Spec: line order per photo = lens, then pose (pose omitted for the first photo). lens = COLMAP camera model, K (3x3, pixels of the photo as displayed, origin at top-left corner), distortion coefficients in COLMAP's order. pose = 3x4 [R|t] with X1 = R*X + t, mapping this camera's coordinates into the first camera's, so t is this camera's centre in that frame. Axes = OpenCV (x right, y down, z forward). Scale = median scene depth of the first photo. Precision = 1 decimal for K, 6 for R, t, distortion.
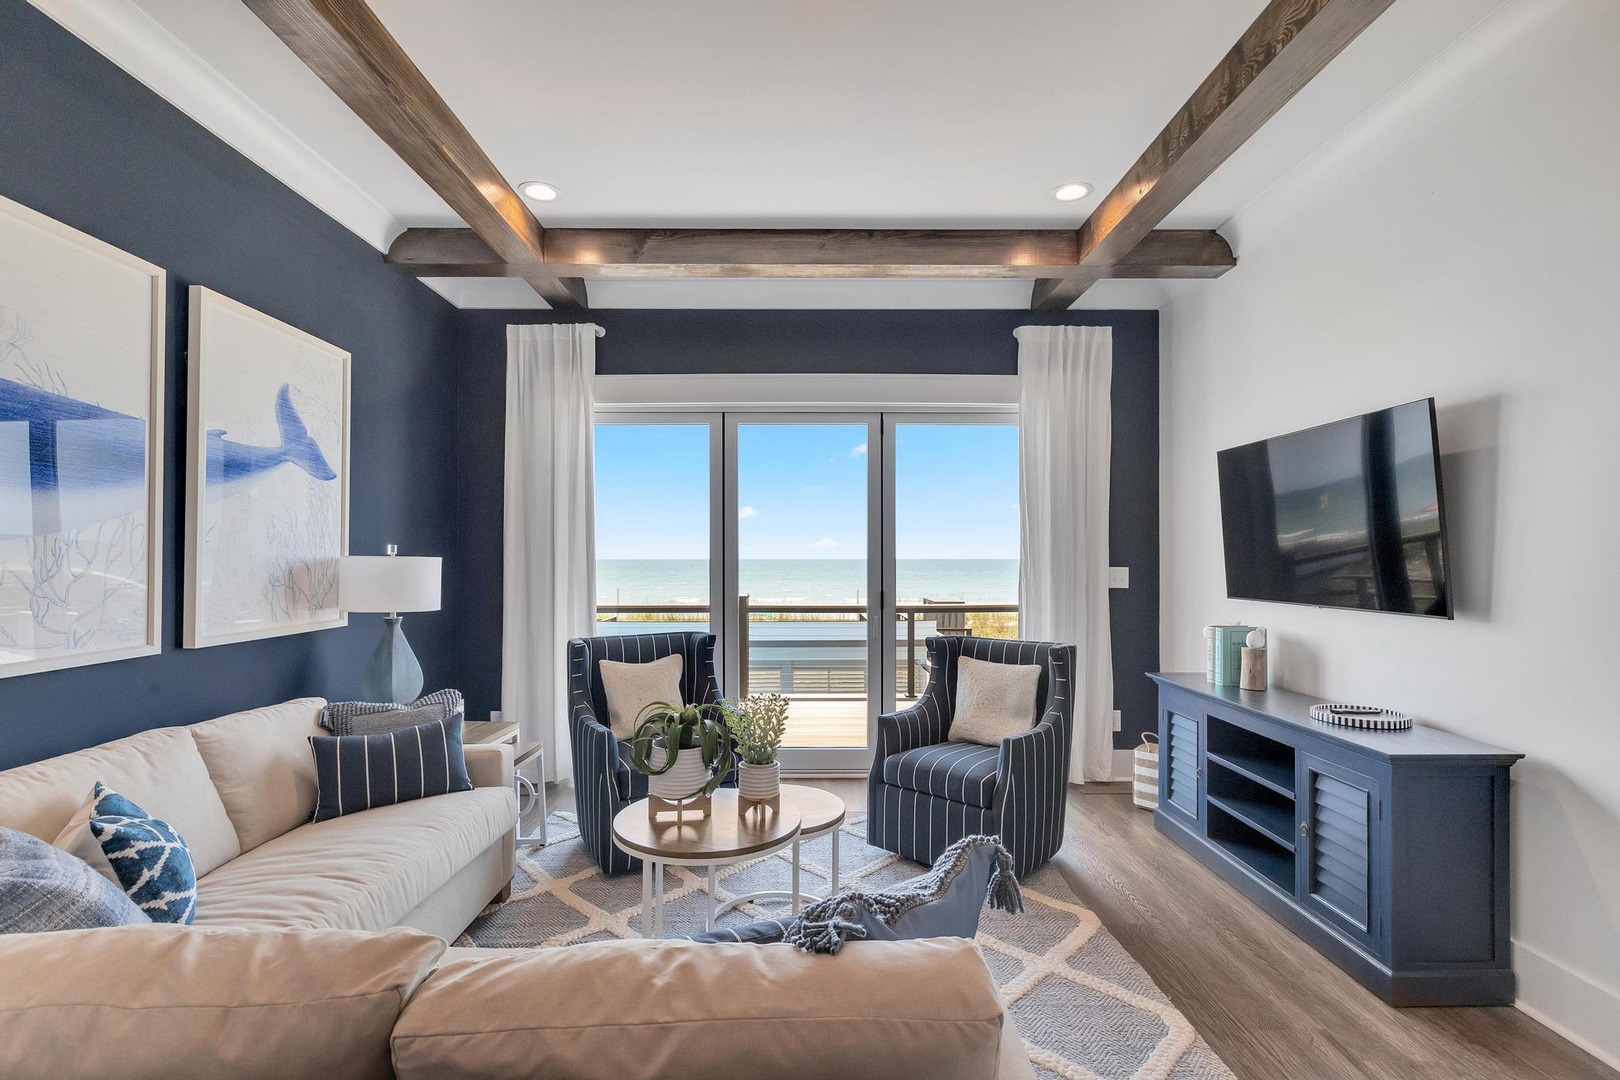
lens RADIAL K [[744.5, 0, 809.3], [0, 744.5, 551.6], [0, 0, 1]] dist [0.000224, -0.000565]
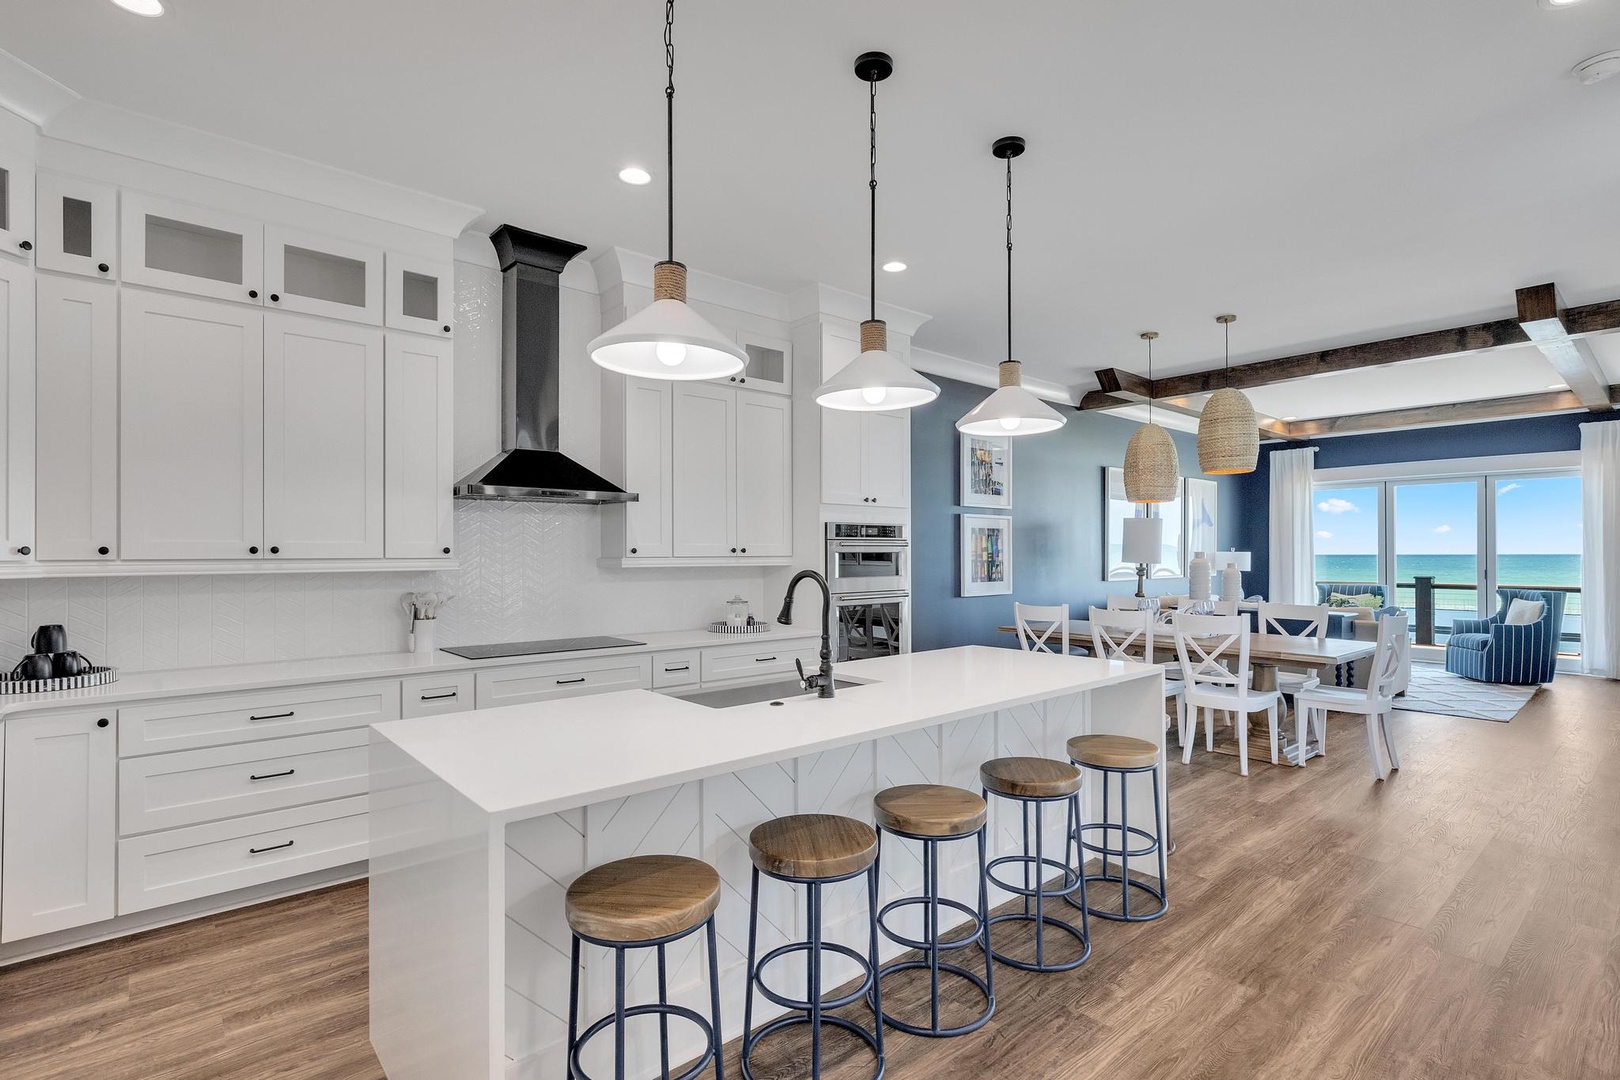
lens RADIAL K [[789.4, 0, 808.3], [0, 789.4, 553.5], [0, 0, 1]] dist [-0.004751, -0.000939]
pose [[0.650651, -0.002520, -0.759372, 0.644931], [0.008257, 0.999959, 0.003756, -0.012132], [0.759332, -0.008714, 0.650645, -2.098675]]
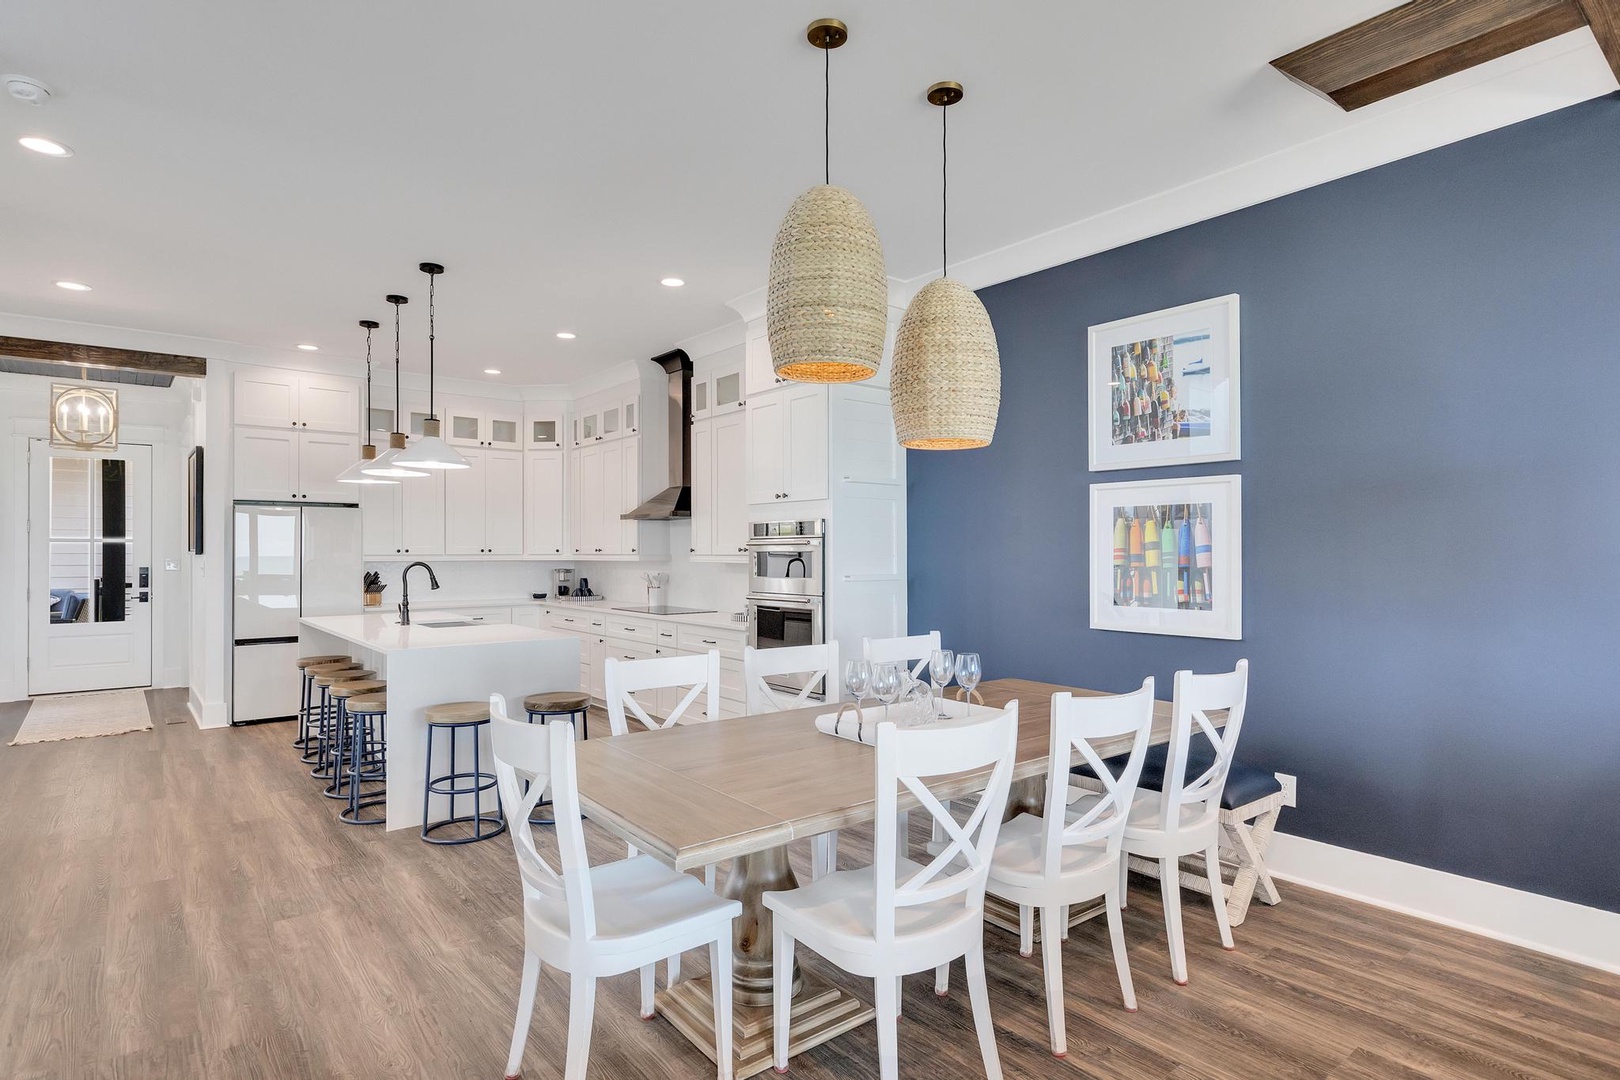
lens RADIAL K [[846.7, 0, 808.9], [0, 846.7, 542.6], [0, 0, 1]] dist [0.002151, 0.000484]
pose [[-0.785469, -0.002670, -0.618895, 0.481450], [0.007101, 0.999886, -0.013325, -0.003472], [0.618860, -0.014861, -0.785360, 0.135142]]
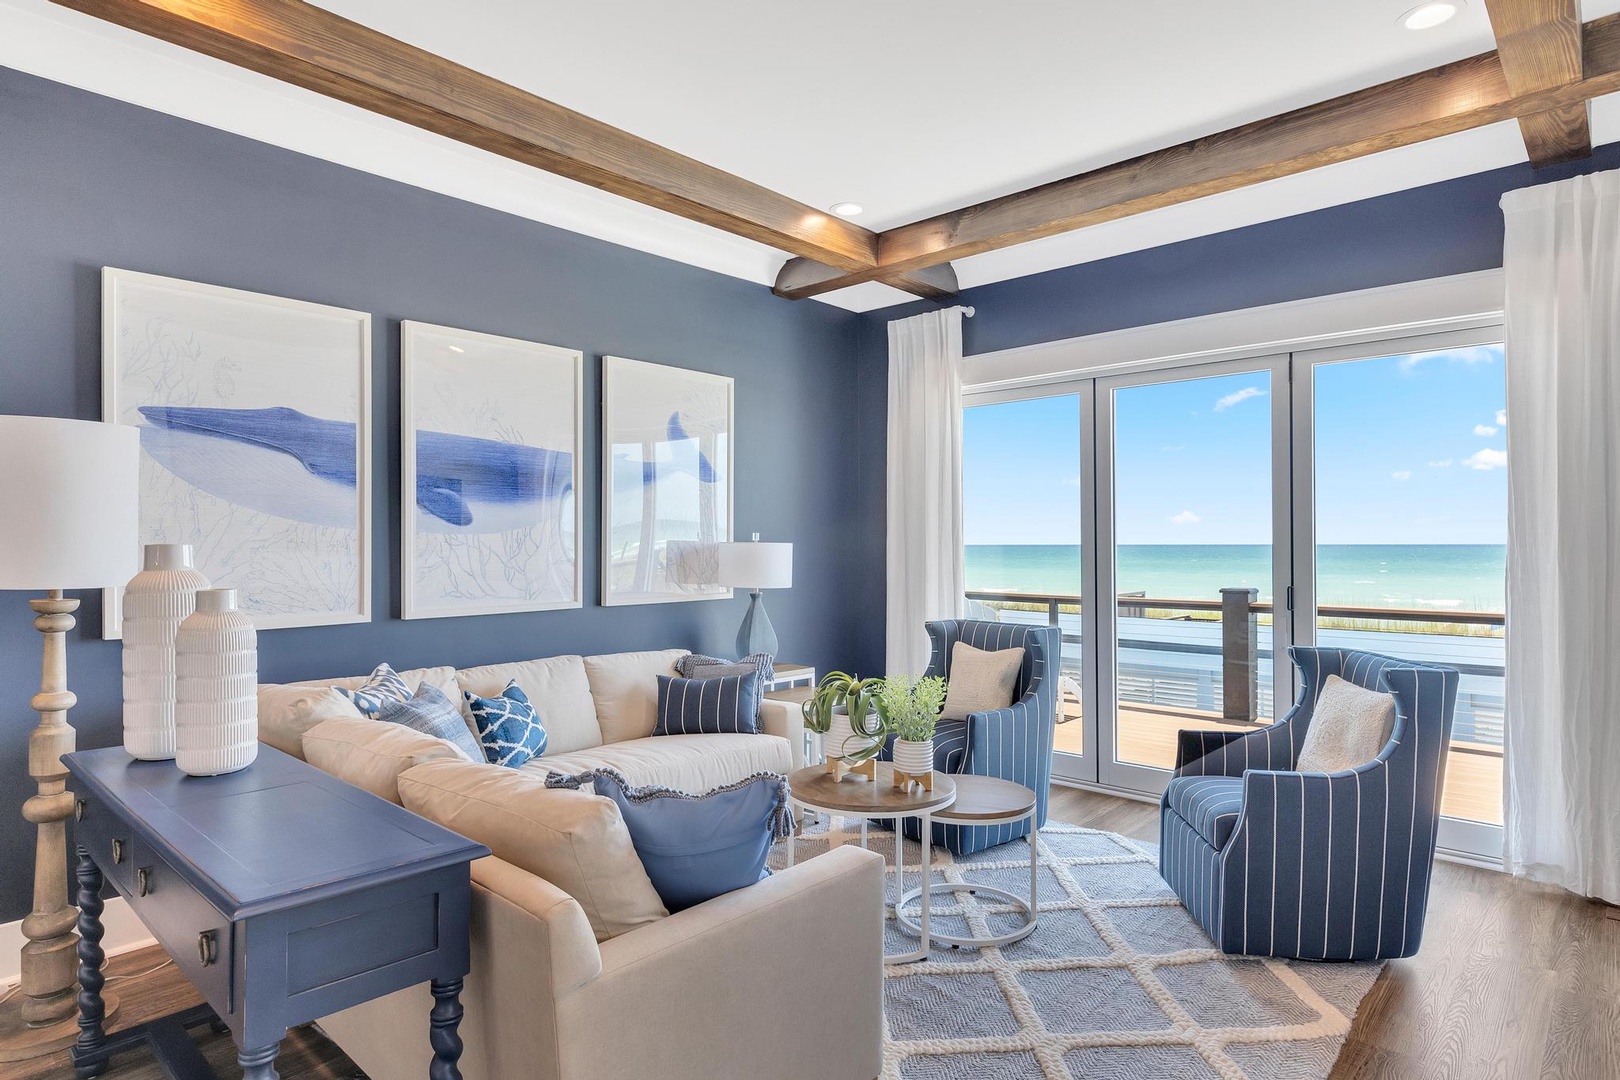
lens RADIAL K [[905.6, 0, 819.3], [0, 905.6, 542.1], [0, 0, 1]] dist [0.002851, -0.000836]
pose [[0.735897, -0.002071, -0.677091, 0.482953], [0.007356, 0.999961, 0.004936, -0.000599], [0.677054, -0.008613, 0.735883, -0.012486]]
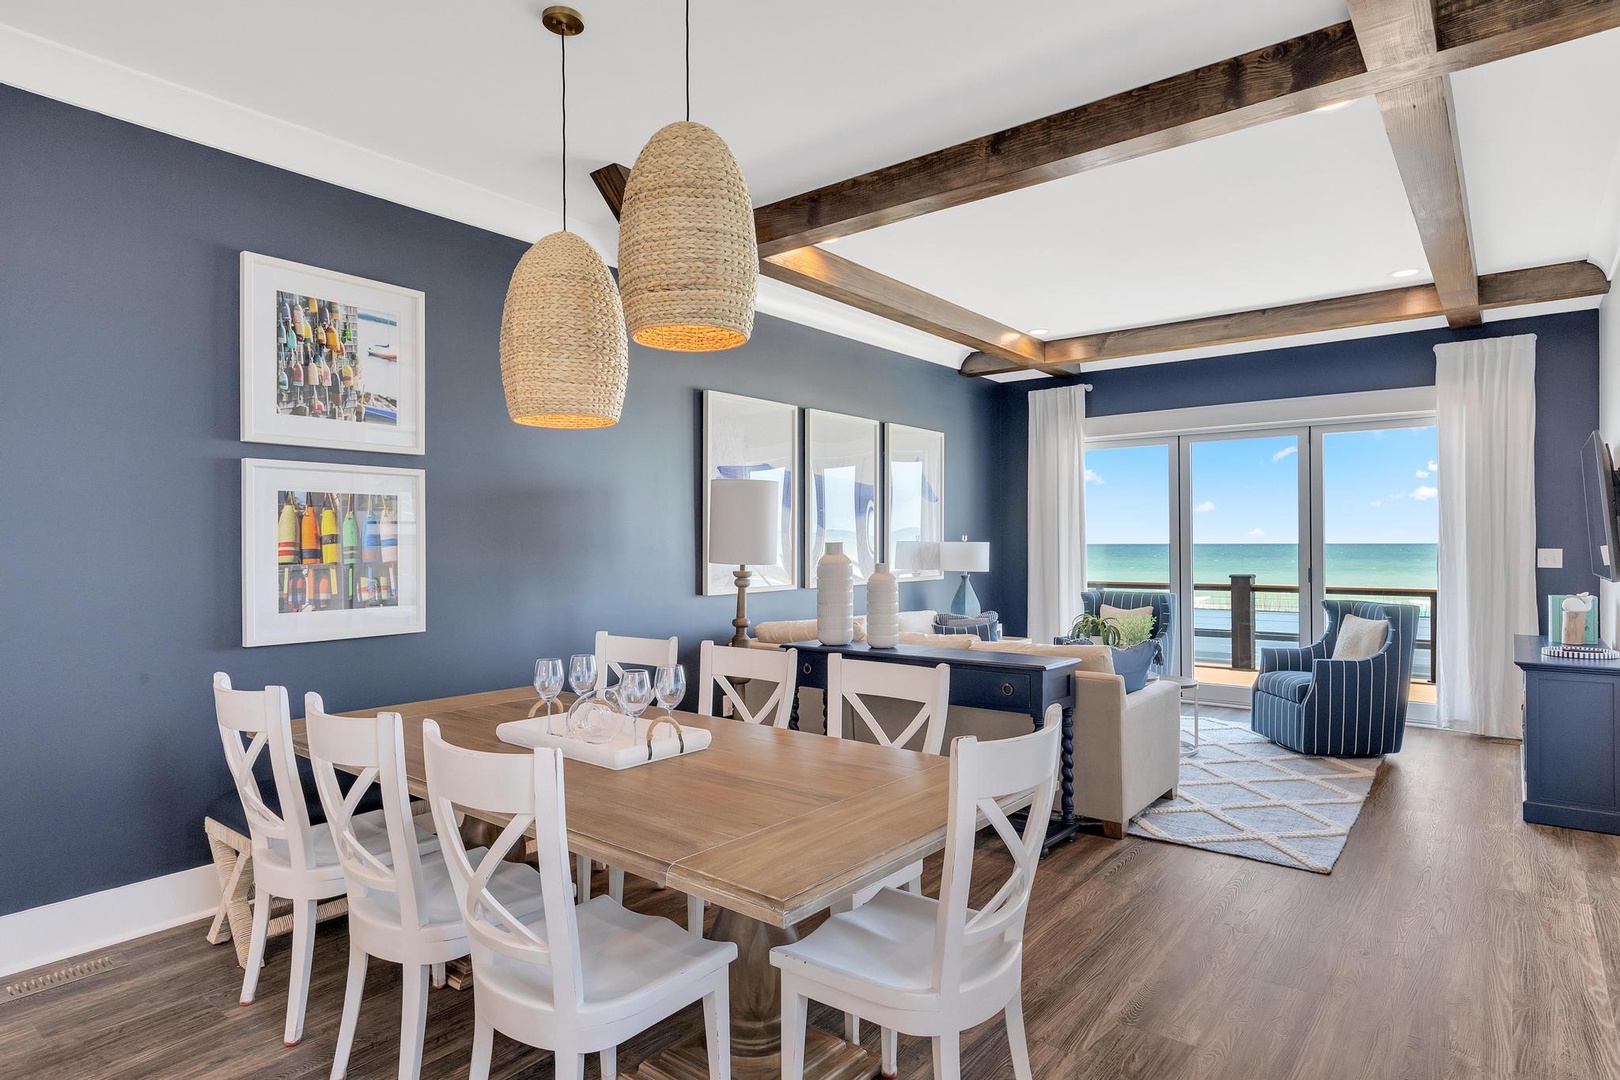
lens RADIAL K [[905.6, 0, 809.7], [0, 905.6, 541.4], [0, 0, 1]] dist [0.002851, -0.000836]
pose [[0.781207, -0.004551, -0.624256, 0.511498], [0.009325, 0.999947, 0.004379, -0.007940], [0.624203, -0.009242, 0.781208, -0.940096]]
